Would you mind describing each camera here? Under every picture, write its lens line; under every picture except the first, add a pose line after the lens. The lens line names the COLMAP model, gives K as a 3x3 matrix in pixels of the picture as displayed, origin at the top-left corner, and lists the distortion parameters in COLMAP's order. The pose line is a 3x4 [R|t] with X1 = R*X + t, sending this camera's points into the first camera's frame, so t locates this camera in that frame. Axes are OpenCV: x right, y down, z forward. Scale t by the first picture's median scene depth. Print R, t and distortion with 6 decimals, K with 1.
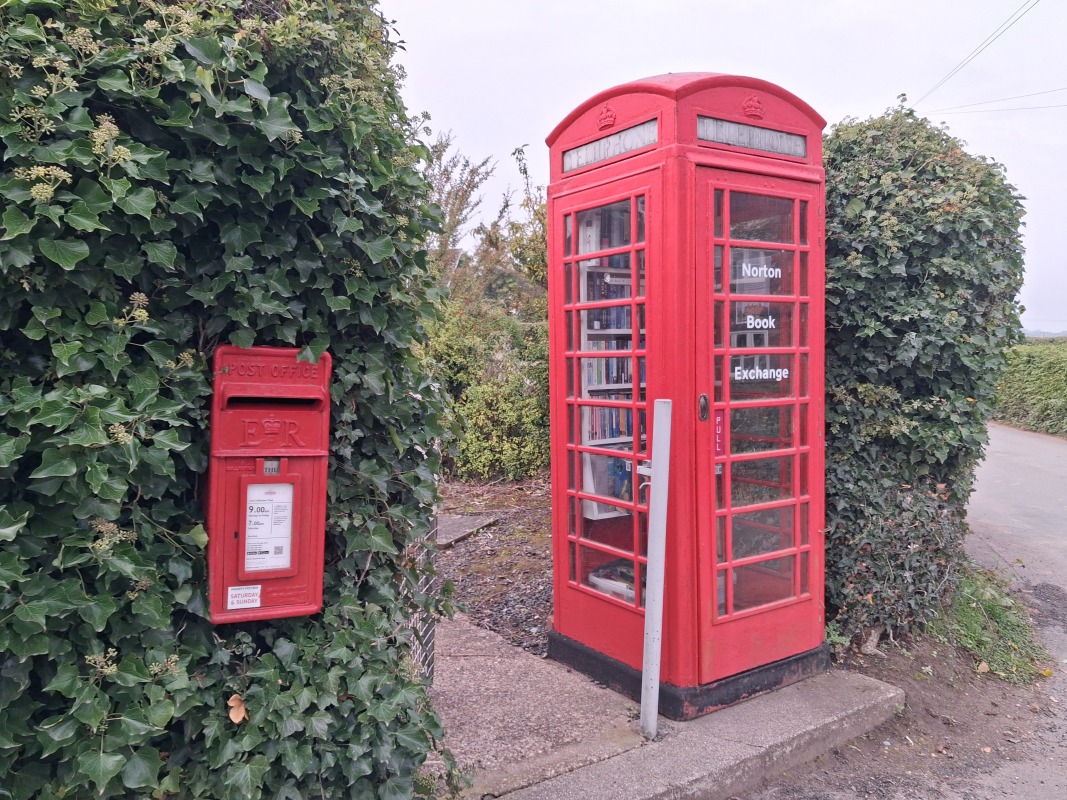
lens RADIAL K [[831.2, 0, 534.2], [0, 831.2, 408.9], [0, 0, 1]] dist [0.001891, -0.003636]
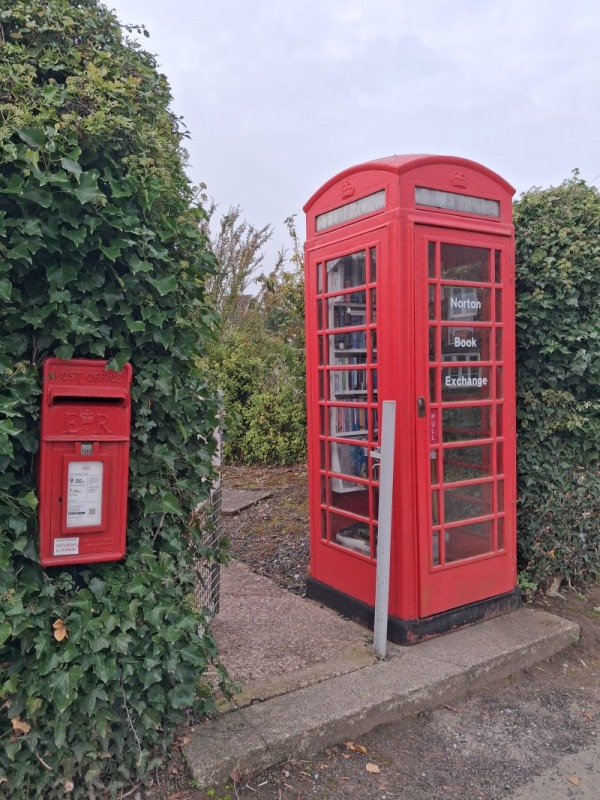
lens RADIAL K [[618.3, 0, 280.9], [0, 618.3, 406.5], [0, 0, 1]] dist [0.003448, 0.005825]
pose [[0.999164, -0.002444, -0.040801, 0.020842], [0.002000, 0.999939, -0.010908, 0.007545], [0.040825, 0.010817, 0.999108, 0.010606]]
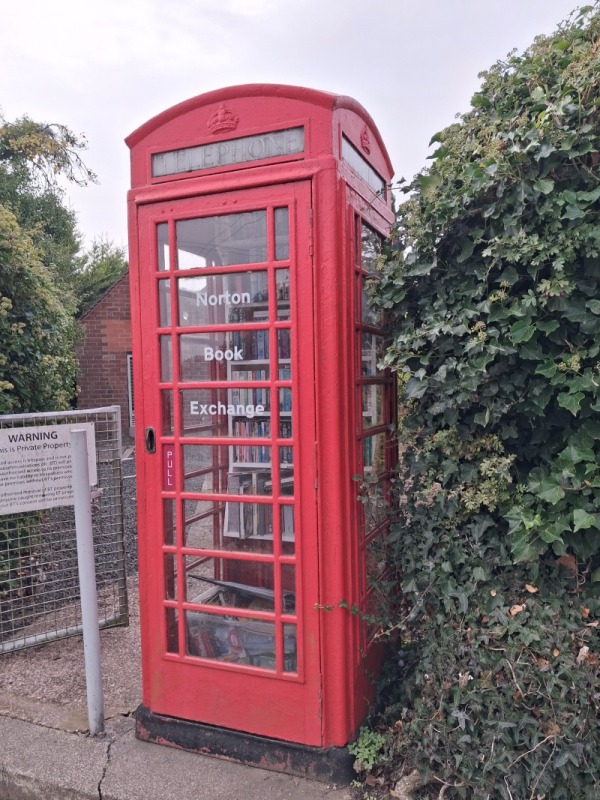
lens RADIAL K [[624.3, 0, 300.0], [0, 624.3, 400.0], [0, 0, 1]] dist [0.101035, -0.221592]
pose [[0.571875, 0.032993, -0.819677, 0.912217], [-0.039673, 0.999134, 0.012538, -0.066413], [0.819381, 0.025349, 0.572689, 0.687372]]
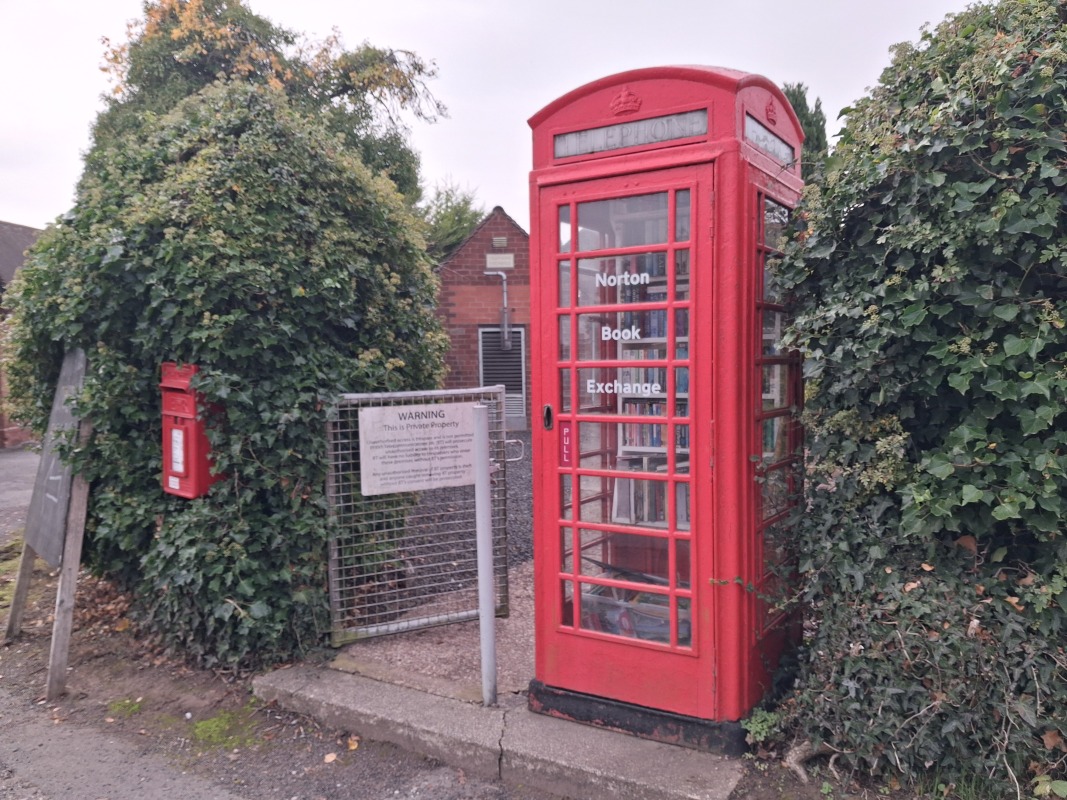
lens RADIAL K [[832.7, 0, 558.2], [0, 832.7, 402.2], [0, 0, 1]] dist [0.101035, -0.221592]
pose [[0.435223, 0.056345, -0.898558, 1.115941], [-0.051319, 0.997970, 0.037721, -0.059405], [0.898859, 0.029696, 0.437230, 0.537529]]
